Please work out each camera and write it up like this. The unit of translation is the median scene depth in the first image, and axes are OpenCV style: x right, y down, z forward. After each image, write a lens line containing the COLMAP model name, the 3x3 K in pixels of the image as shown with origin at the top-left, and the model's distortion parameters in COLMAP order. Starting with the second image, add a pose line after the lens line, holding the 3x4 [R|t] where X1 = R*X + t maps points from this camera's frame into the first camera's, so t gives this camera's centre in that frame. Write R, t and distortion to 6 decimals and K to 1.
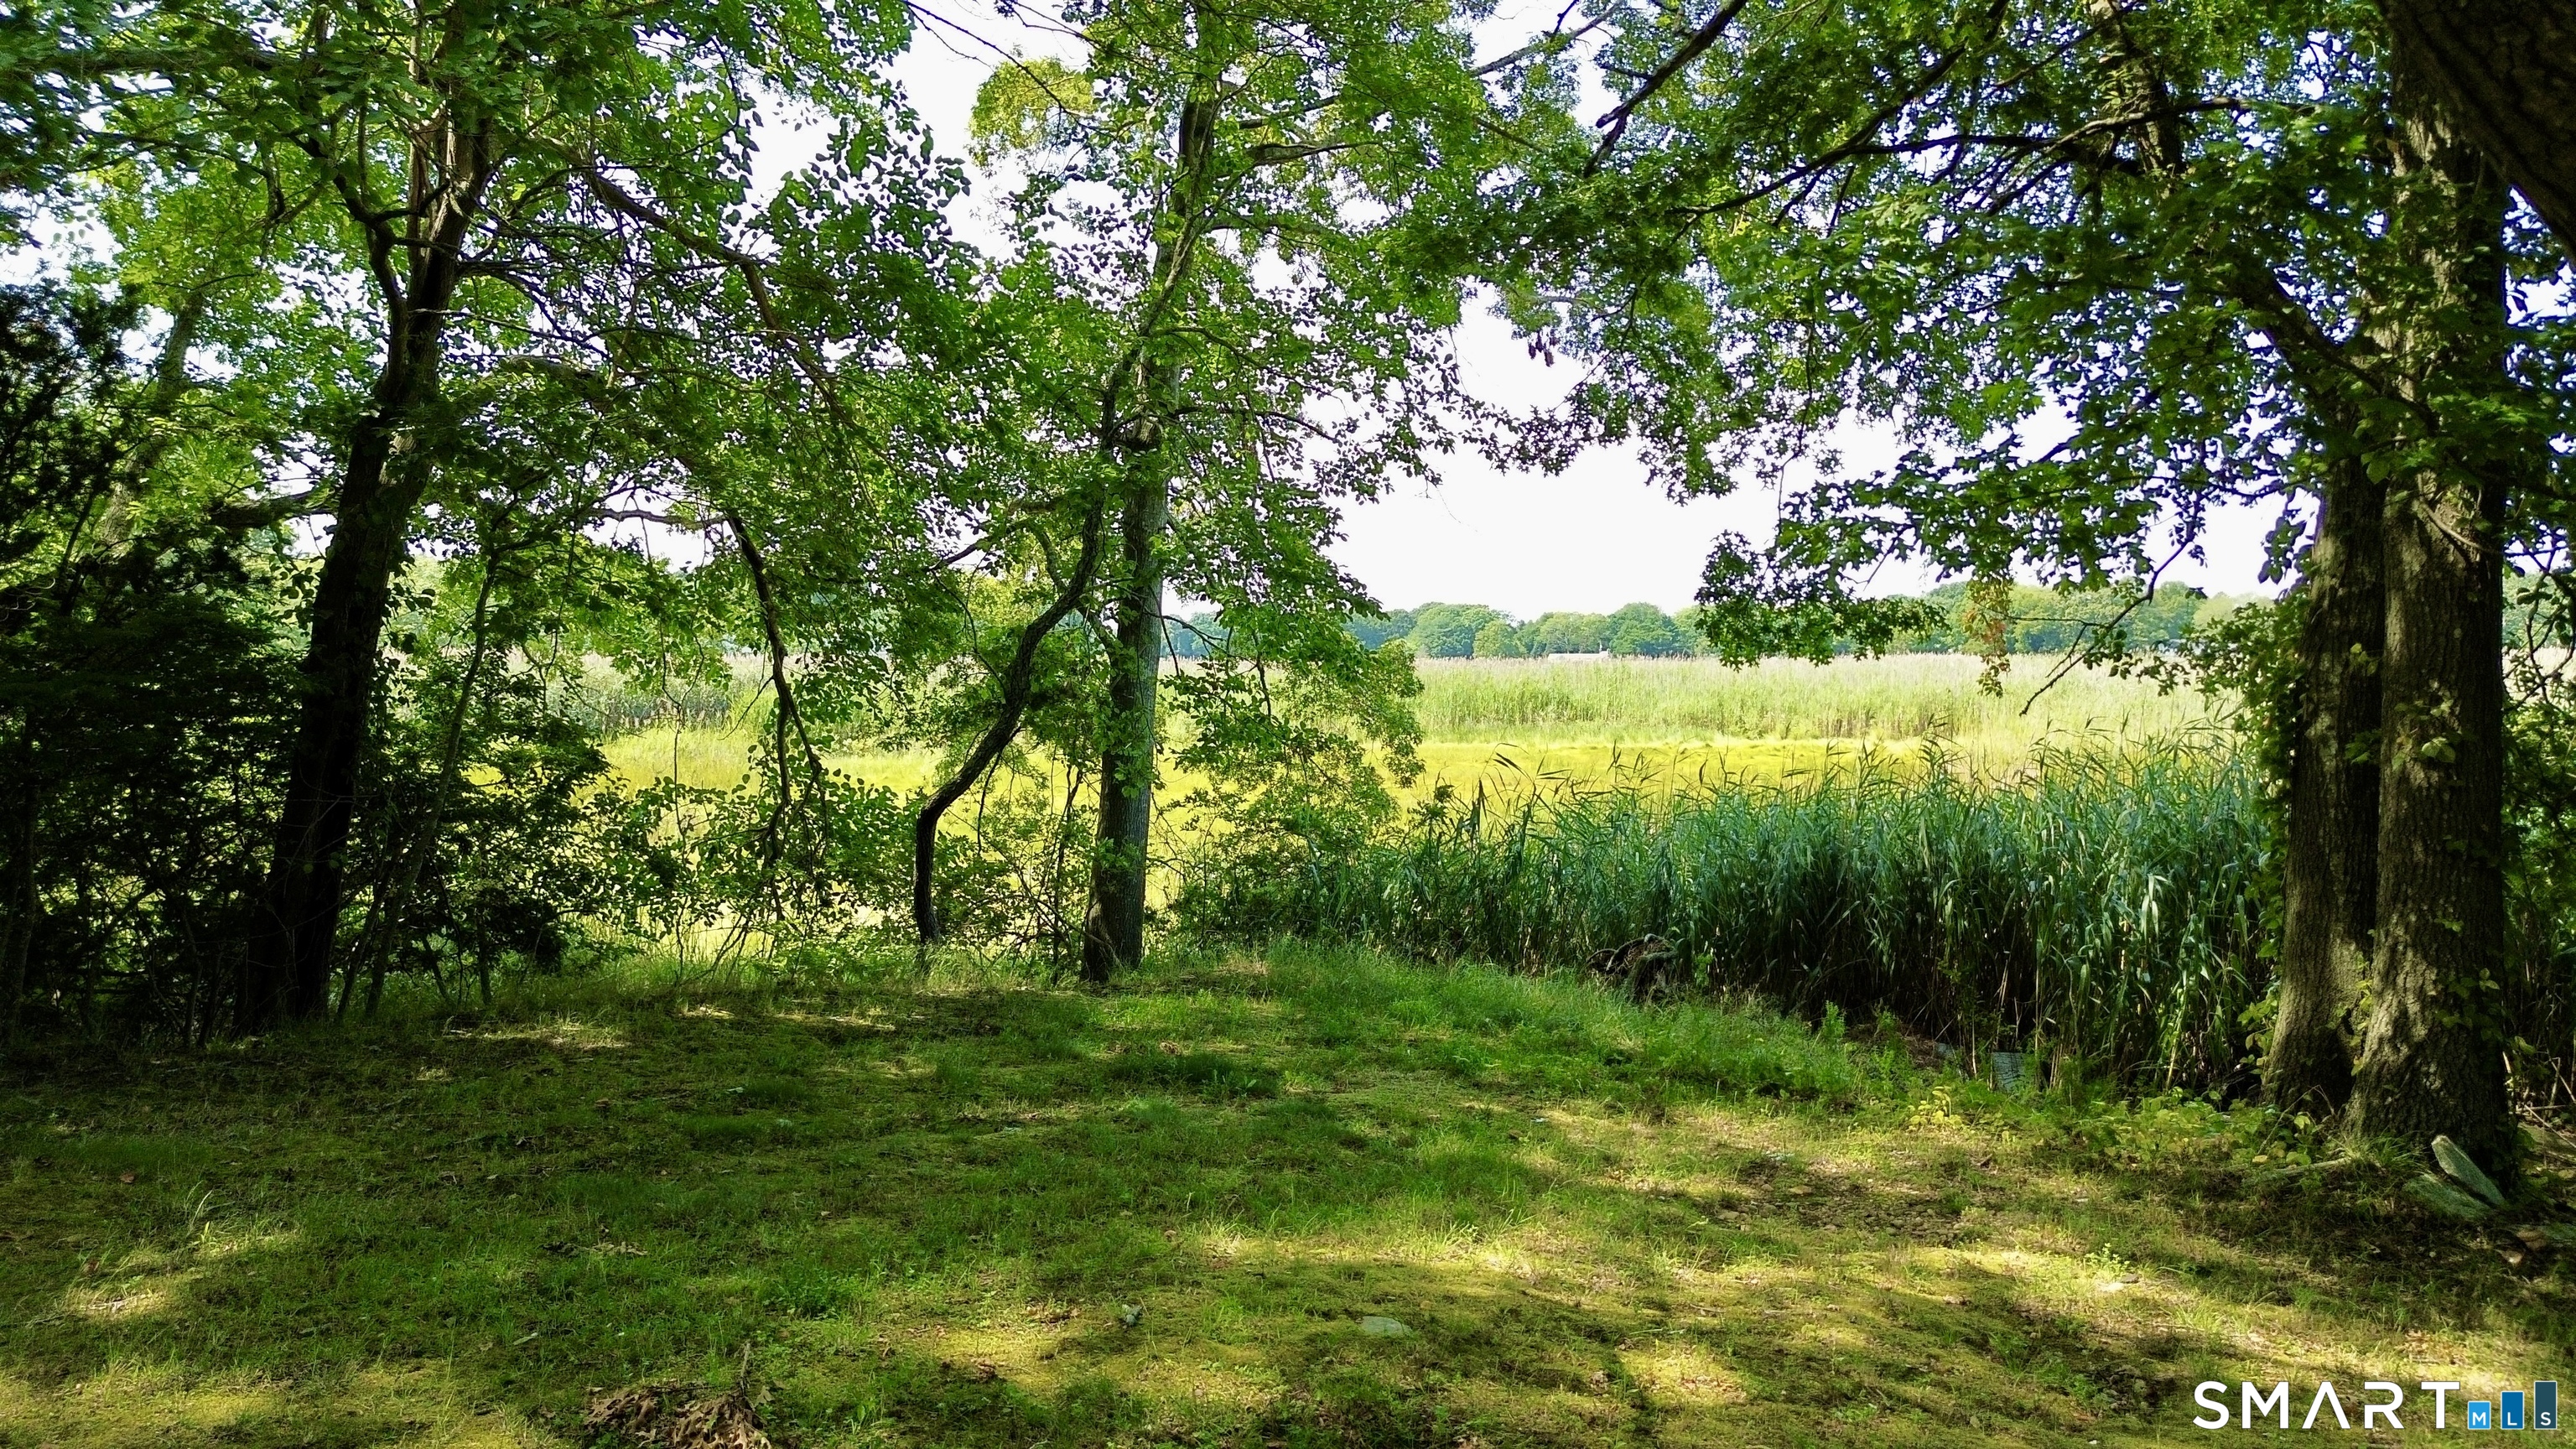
lens RADIAL K [[1750.4, 0, 1288.5], [0, 1750.4, 720.3], [0, 0, 1]] dist [0.012632, 0.001818]
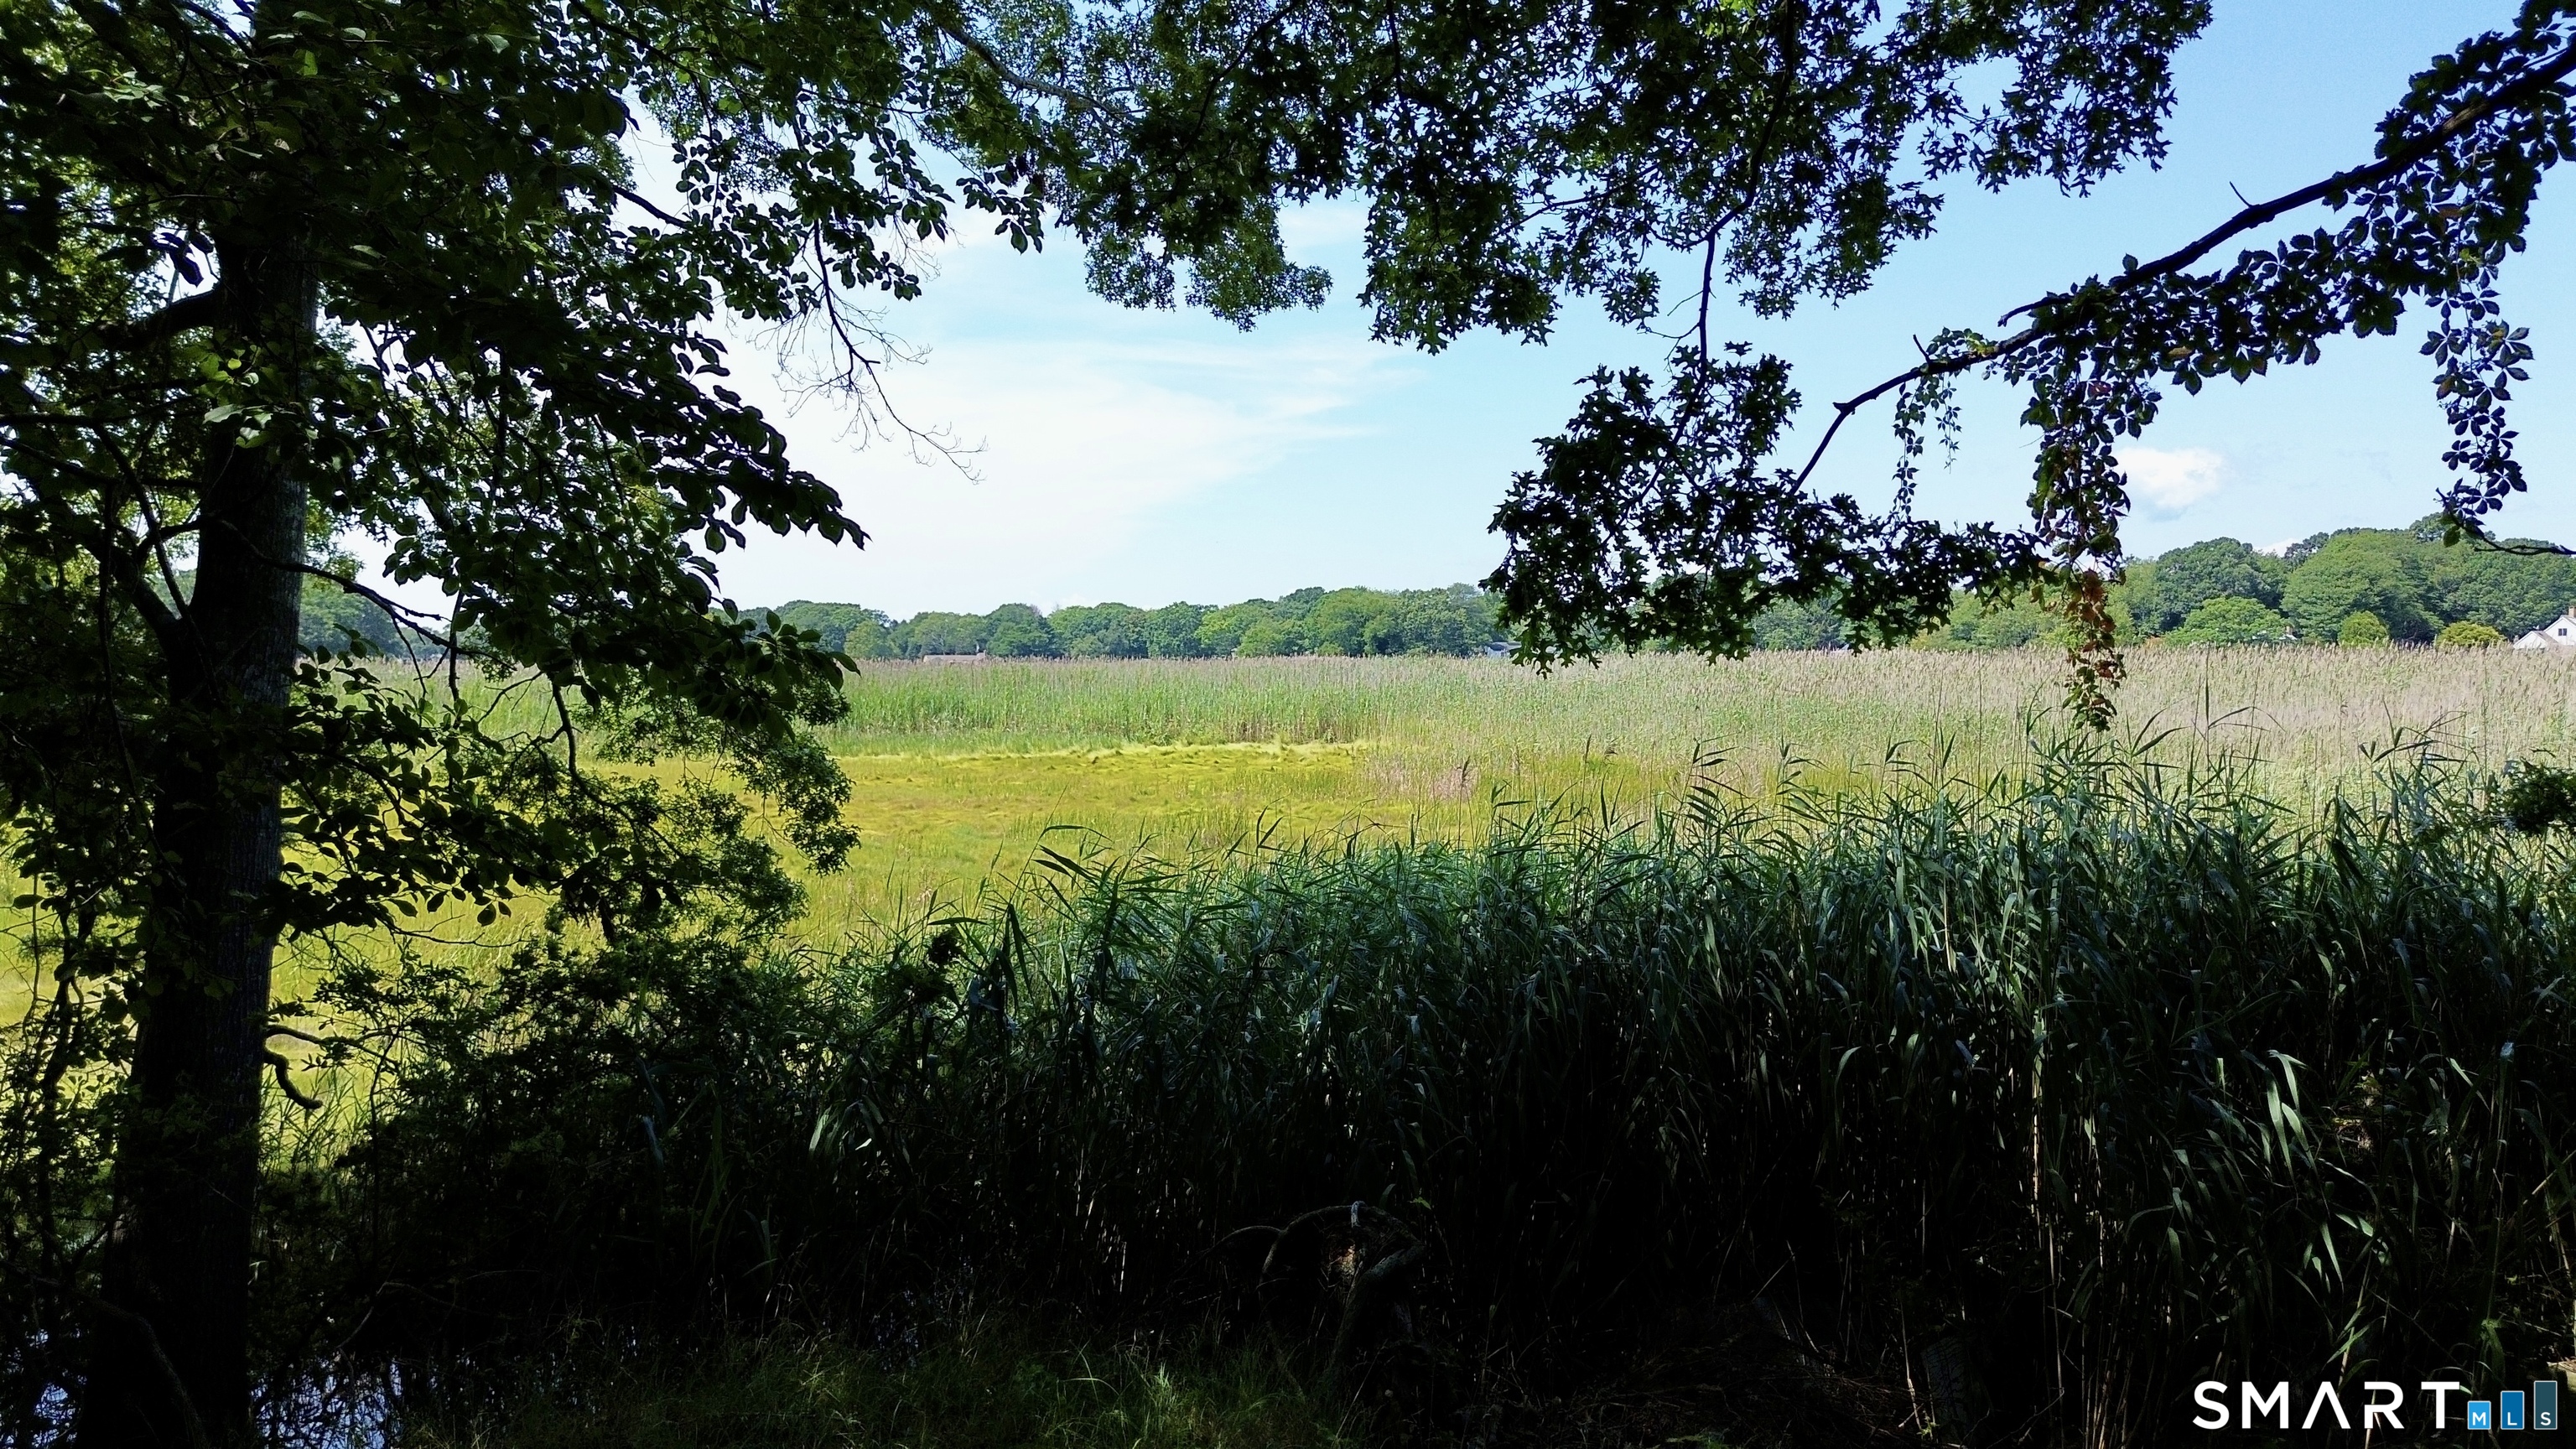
lens RADIAL K [[1750.4, 0, 1293.2], [0, 1750.4, 720.4], [0, 0, 1]] dist [0.012632, 0.001818]
pose [[0.936698, -0.013859, 0.349863, 0.009933], [0.014198, 0.999898, 0.001595, -0.012565], [-0.349849, 0.003473, 0.936800, 0.394415]]
